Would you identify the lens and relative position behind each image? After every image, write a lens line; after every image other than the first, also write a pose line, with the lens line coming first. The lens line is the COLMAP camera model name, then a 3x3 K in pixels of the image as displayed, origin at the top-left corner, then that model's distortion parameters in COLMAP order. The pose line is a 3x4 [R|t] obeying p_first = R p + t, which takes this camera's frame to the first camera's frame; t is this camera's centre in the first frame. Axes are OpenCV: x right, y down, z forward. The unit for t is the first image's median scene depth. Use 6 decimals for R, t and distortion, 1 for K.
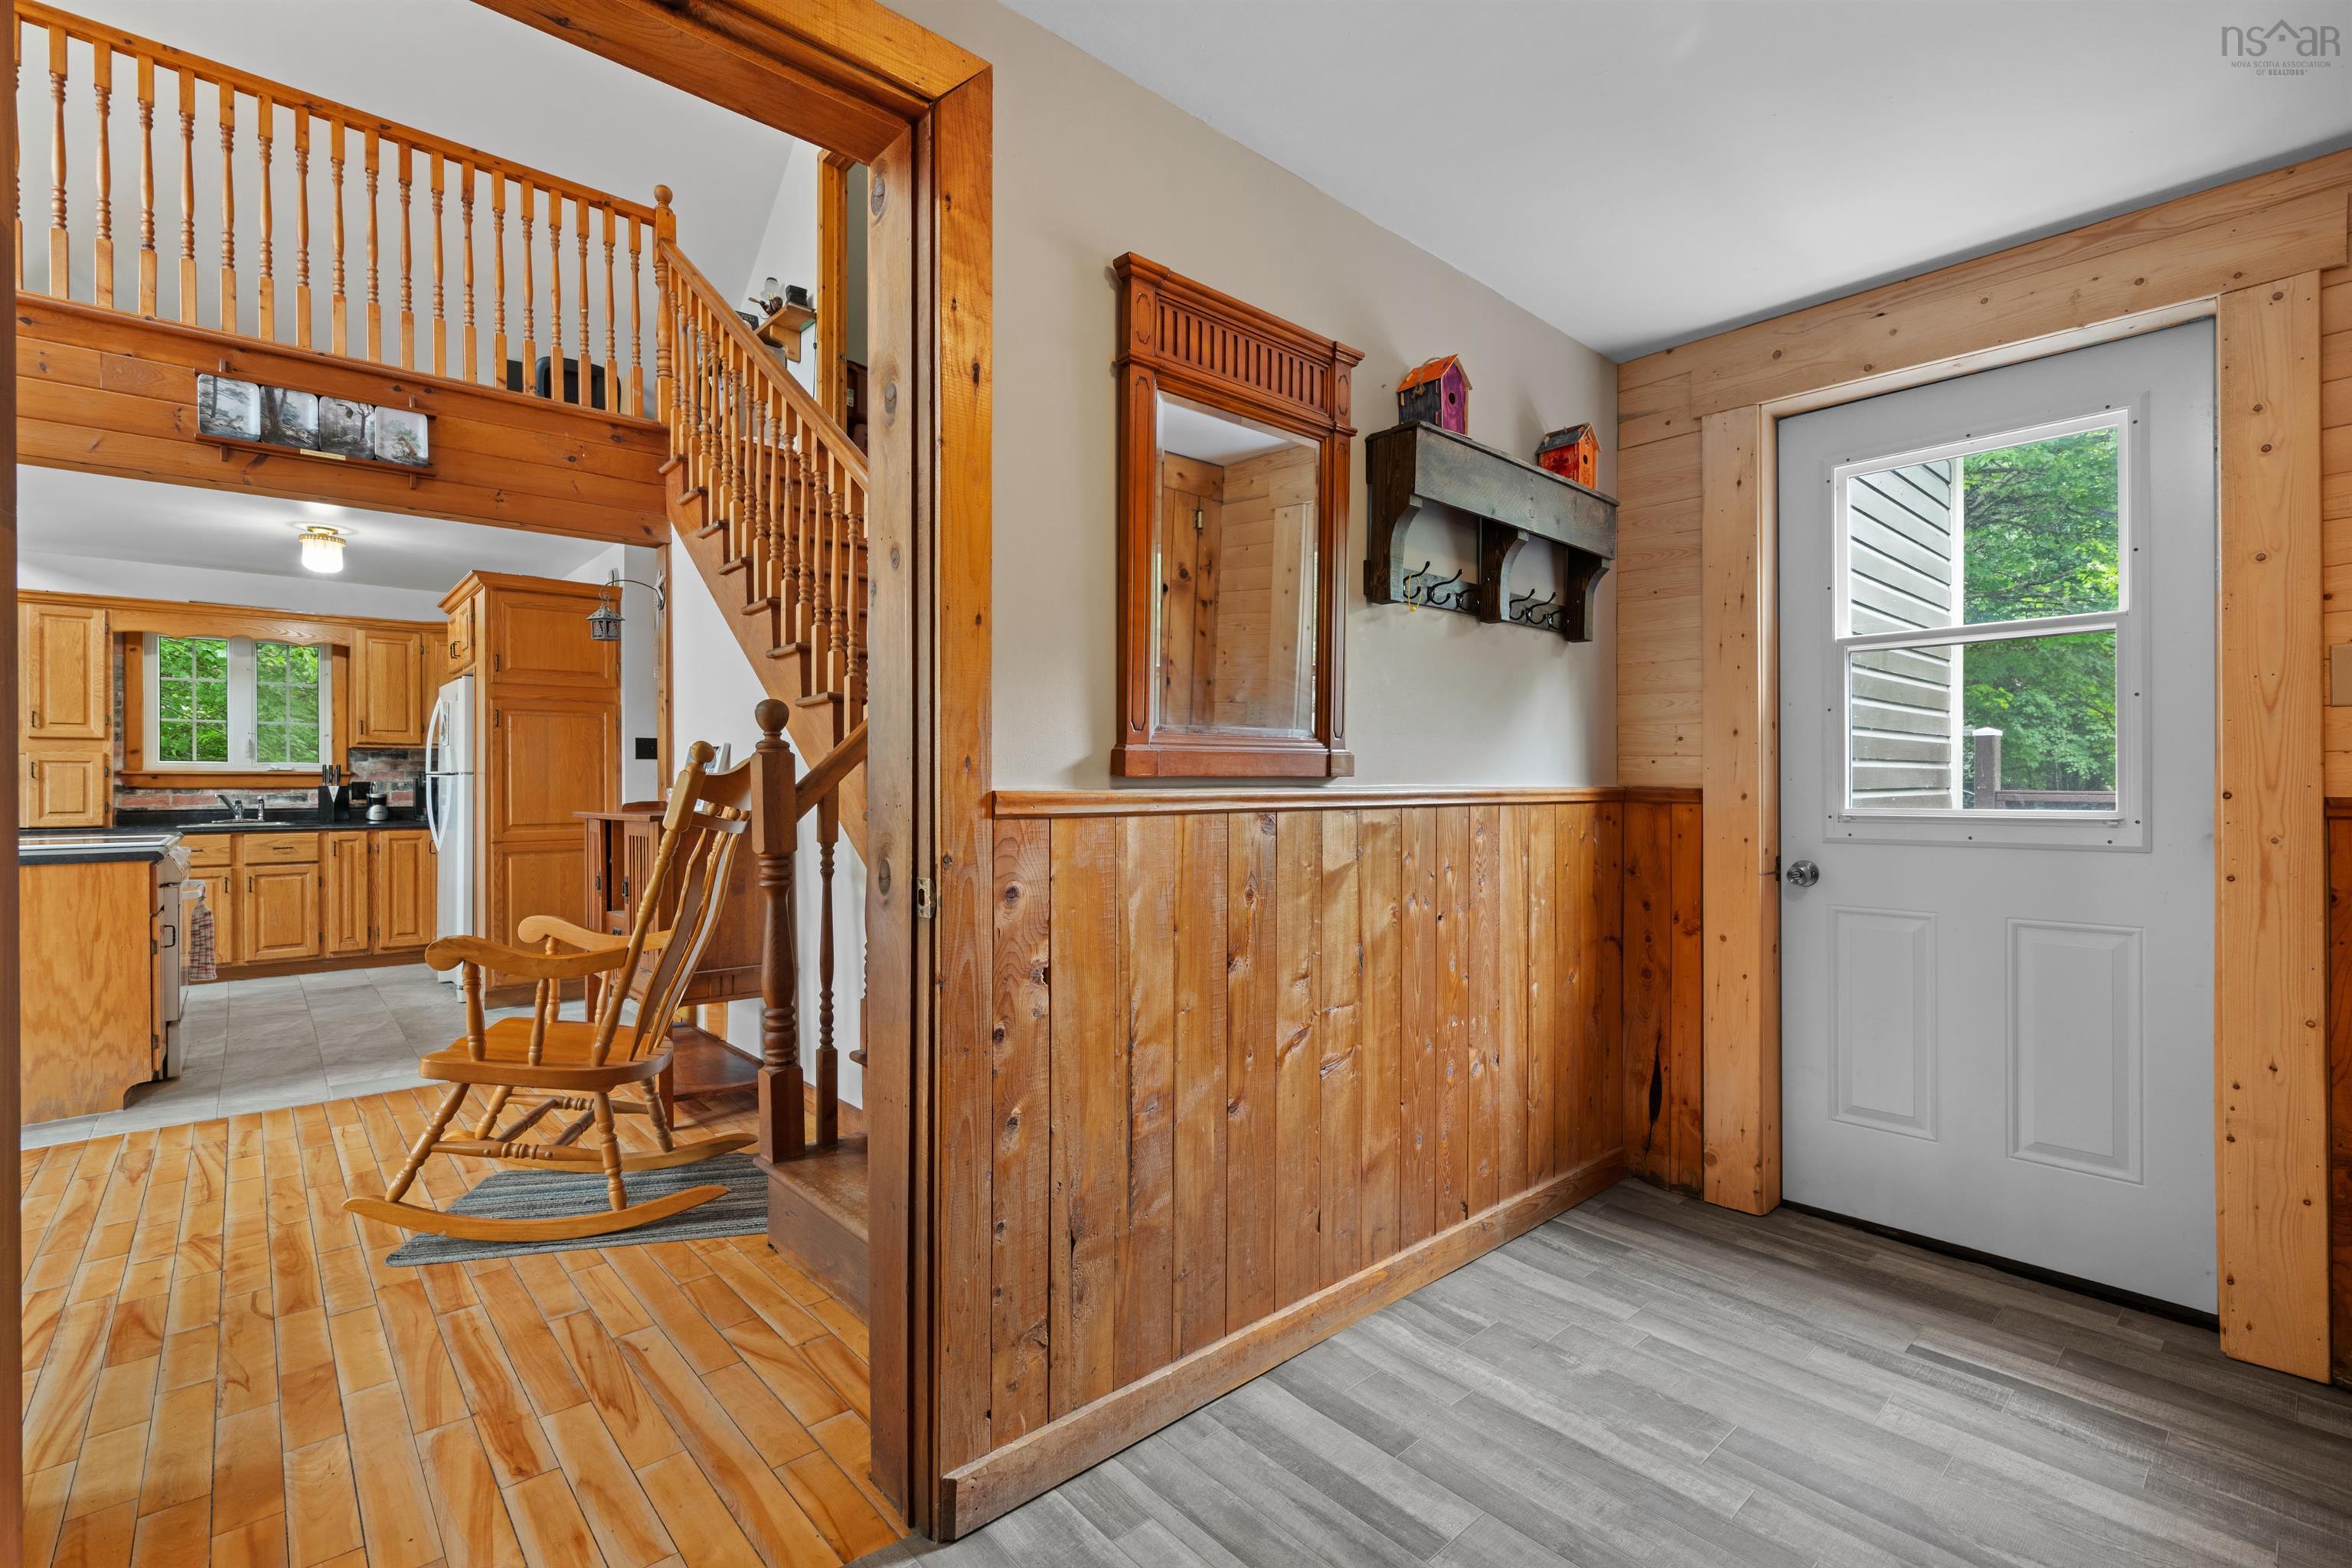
lens RADIAL K [[1049.4, 0, 1176.0], [0, 1049.4, 784.0], [0, 0, 1]] dist [-0.001032, -0.000072]
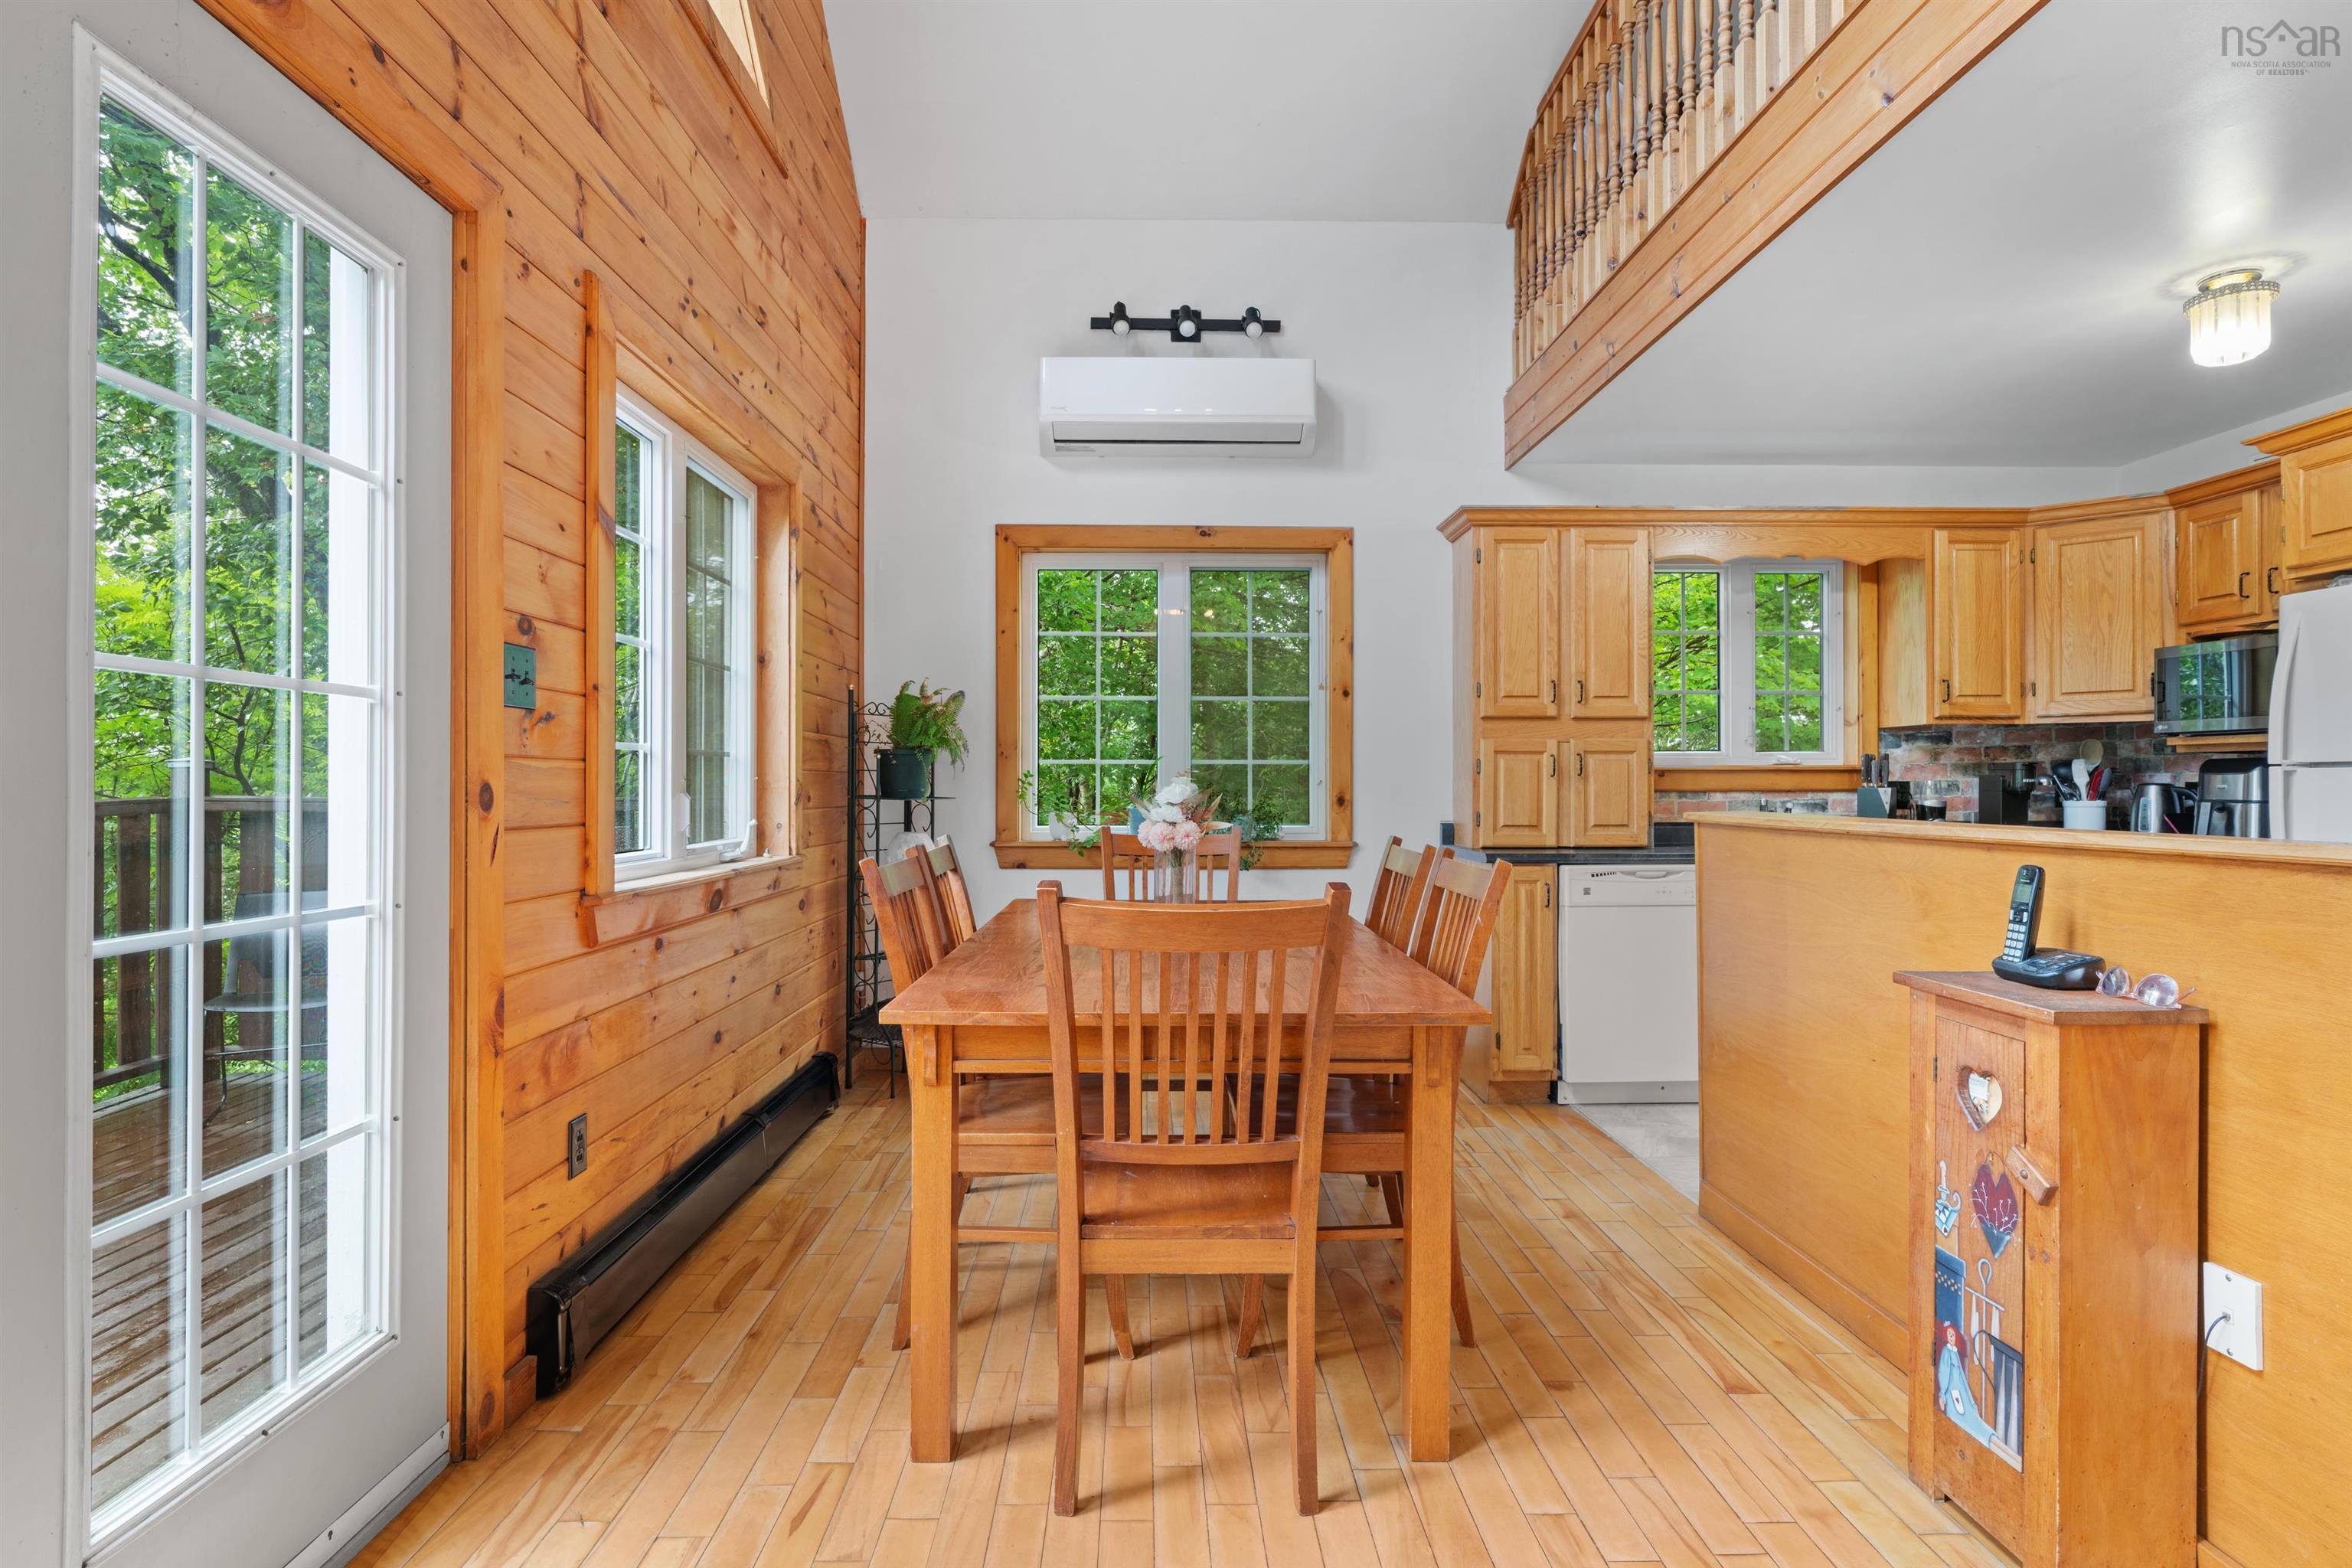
lens RADIAL K [[1164.1, 0, 1176.0], [0, 1164.1, 784.0], [0, 0, 1]] dist [-0.000381, -0.000381]
pose [[0.761559, -0.000001, -0.648096, -1.166948], [-0.000162, 1.000000, -0.000192, -0.000134], [0.648096, 0.000252, 0.761559, 0.342966]]
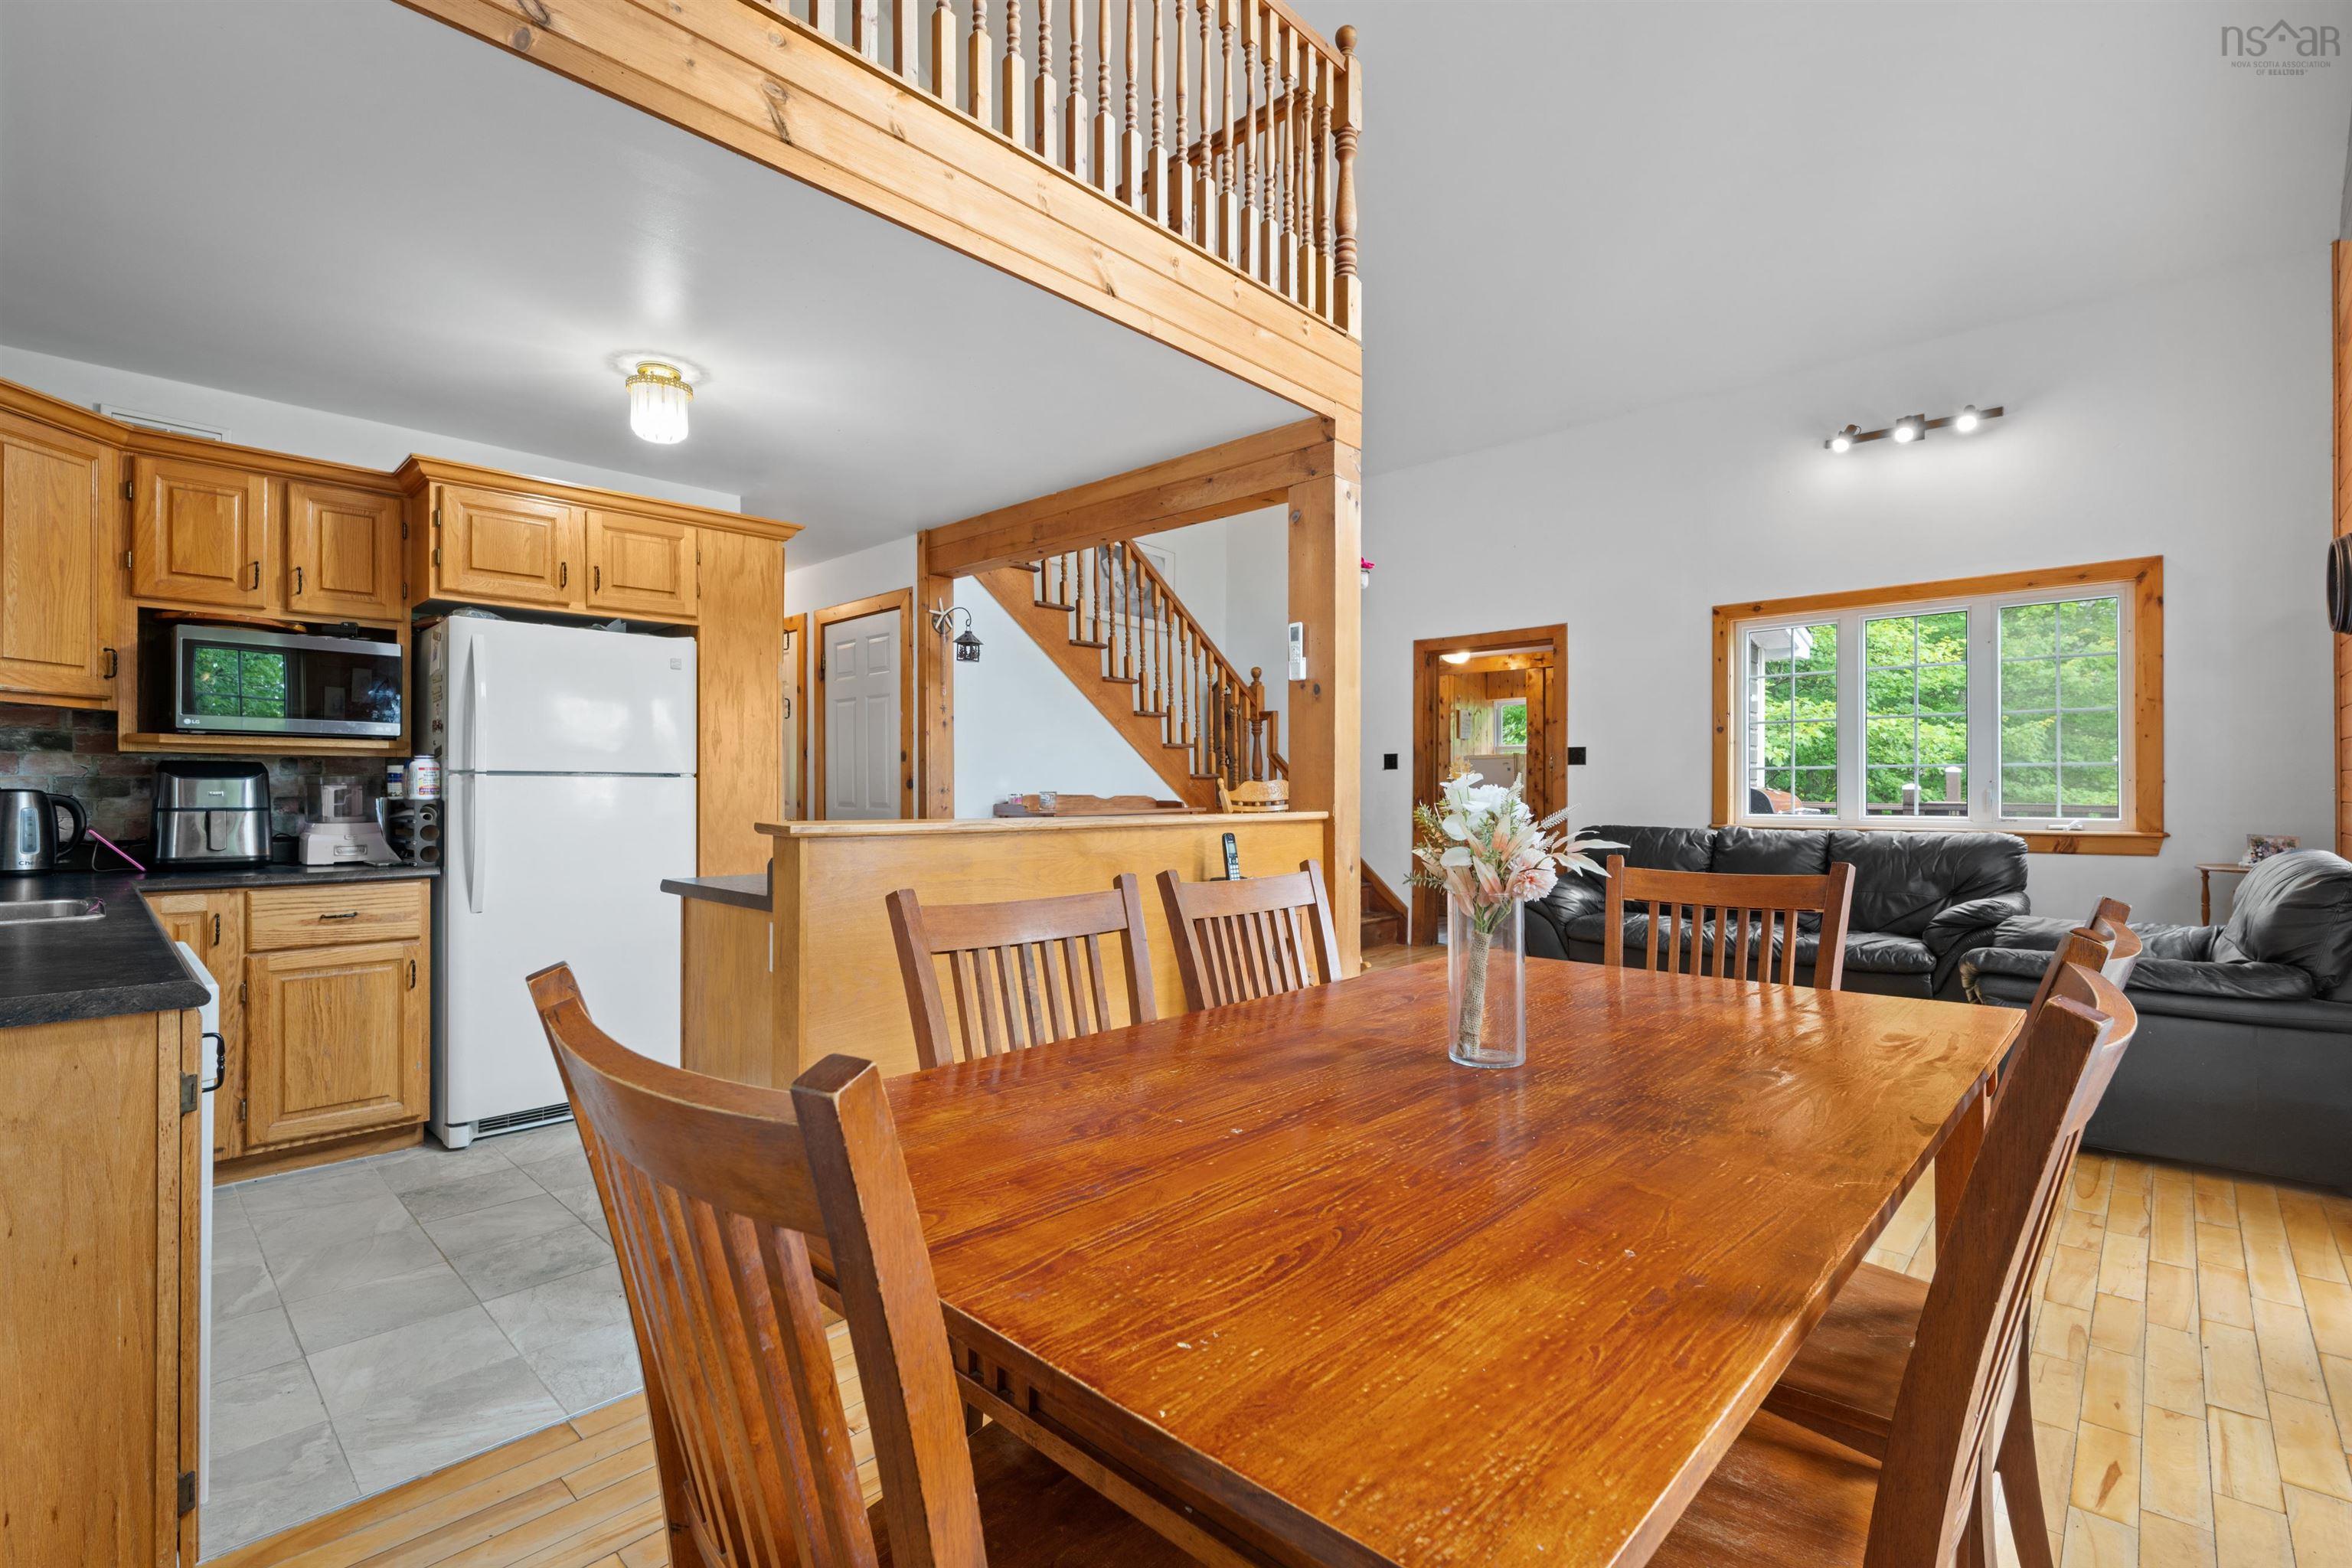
lens RADIAL K [[1049.4, 0, 1176.0], [0, 1049.4, 784.0], [0, 0, 1]] dist [-0.001032, -0.000072]
pose [[-0.081950, 0.006586, 0.996615, -2.010954], [0.001062, 0.999978, -0.006521, 0.001002], [-0.996636, 0.000524, -0.081955, 1.045159]]
